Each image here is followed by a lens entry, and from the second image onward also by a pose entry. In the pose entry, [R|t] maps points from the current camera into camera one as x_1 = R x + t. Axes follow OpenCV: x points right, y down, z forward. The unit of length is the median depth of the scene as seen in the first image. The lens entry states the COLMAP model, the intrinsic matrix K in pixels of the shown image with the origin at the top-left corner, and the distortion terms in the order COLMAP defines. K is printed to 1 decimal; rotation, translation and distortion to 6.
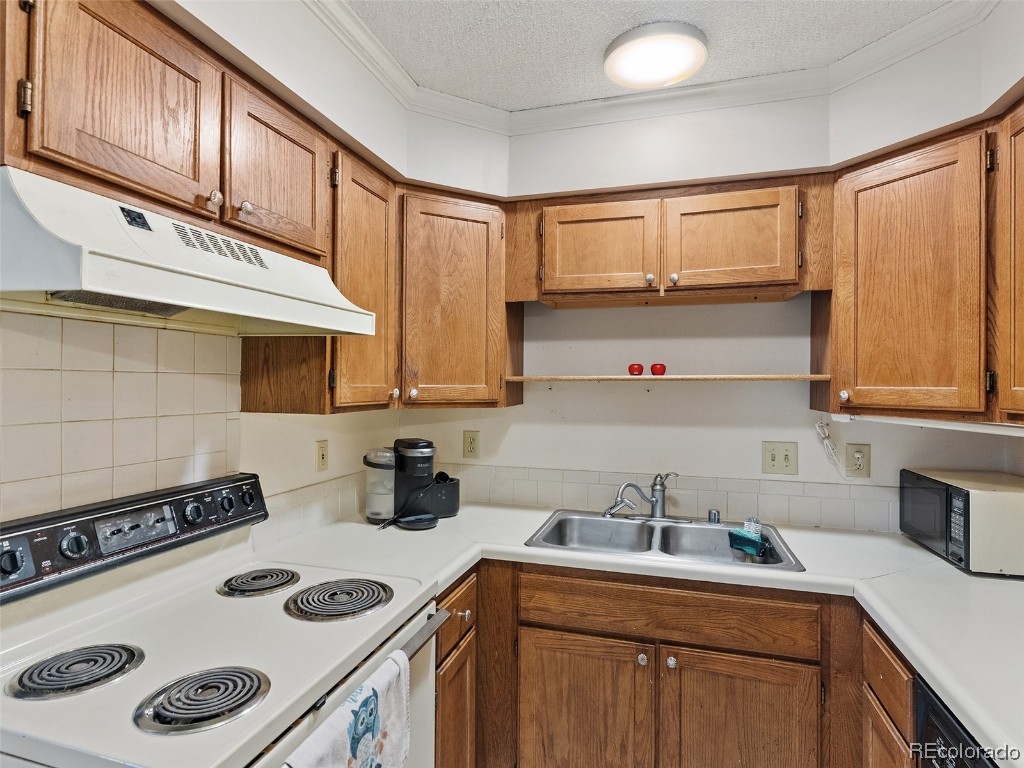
lens RADIAL K [[551.5, 0, 505.0], [0, 551.5, 381.5], [0, 0, 1]] dist [0.004104, -0.000494]
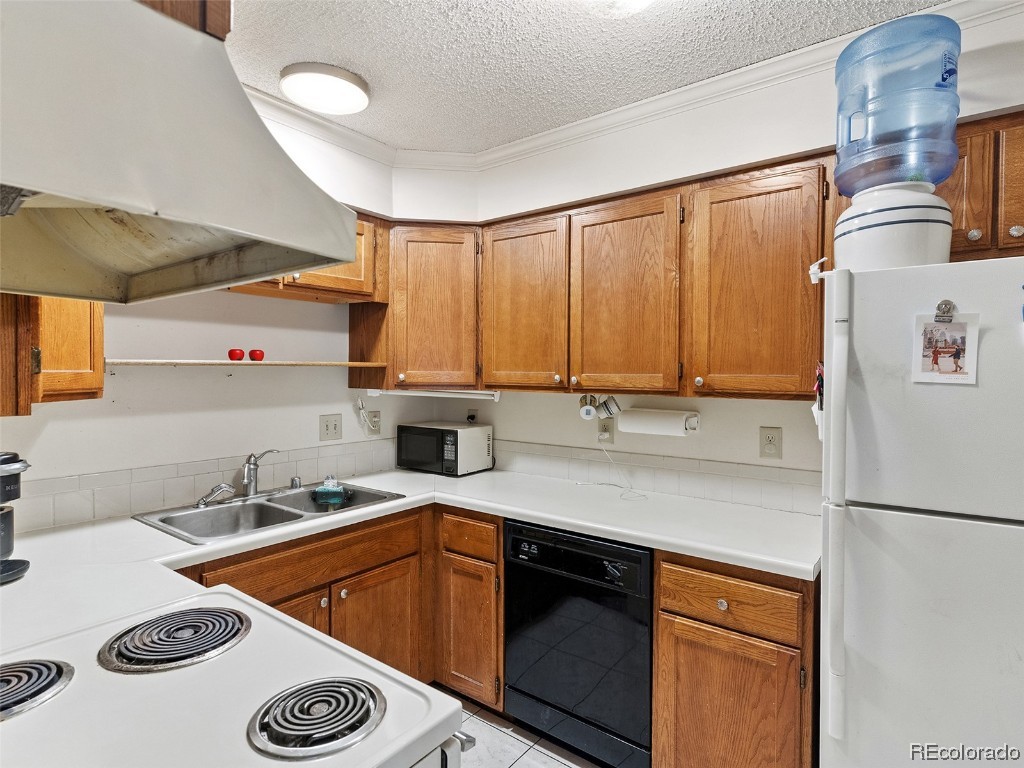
lens RADIAL K [[551.5, 0, 505.0], [0, 551.5, 381.5], [0, 0, 1]] dist [0.004104, -0.000494]
pose [[0.352907, -0.019804, 0.935449, -0.642215], [-0.006250, 0.999704, 0.023522, 0.000590], [-0.935638, -0.014148, 0.352678, 0.206933]]
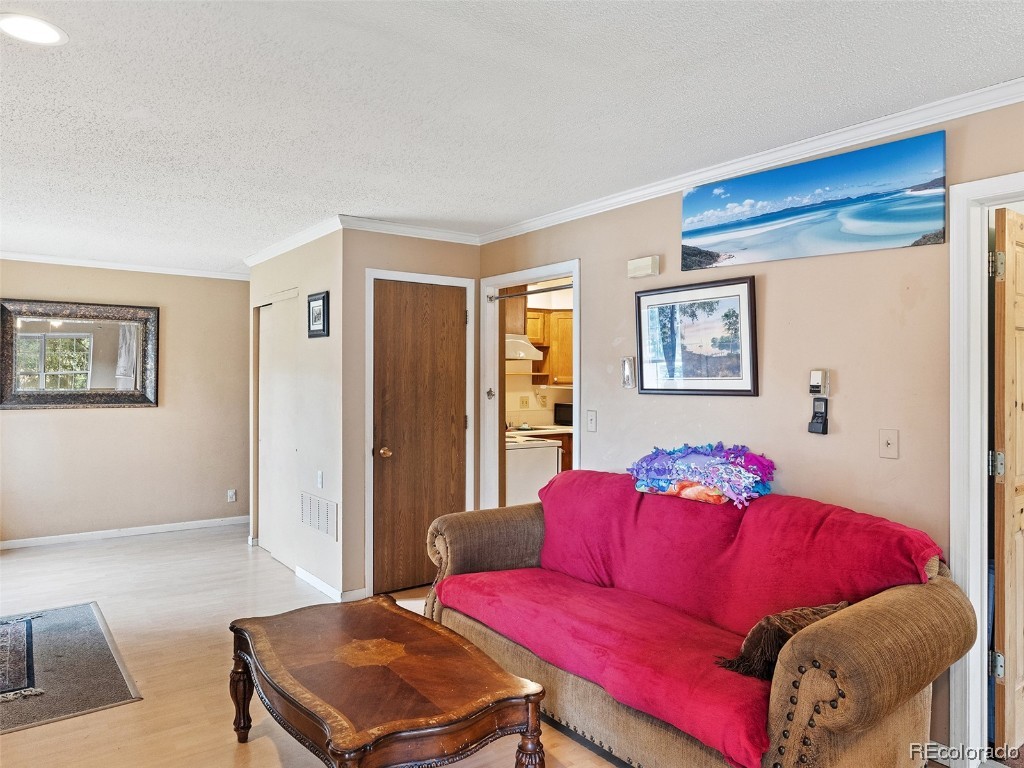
lens RADIAL K [[708.5, 0, 512.0], [0, 708.5, 384.0], [0, 0, 1]] dist [-0.006639, -0.001095]
pose [[0.599221, -0.012841, 0.800480, -2.818585], [-0.002406, 0.999838, 0.017840, -0.022041], [-0.800580, -0.012616, 0.599093, -1.283487]]
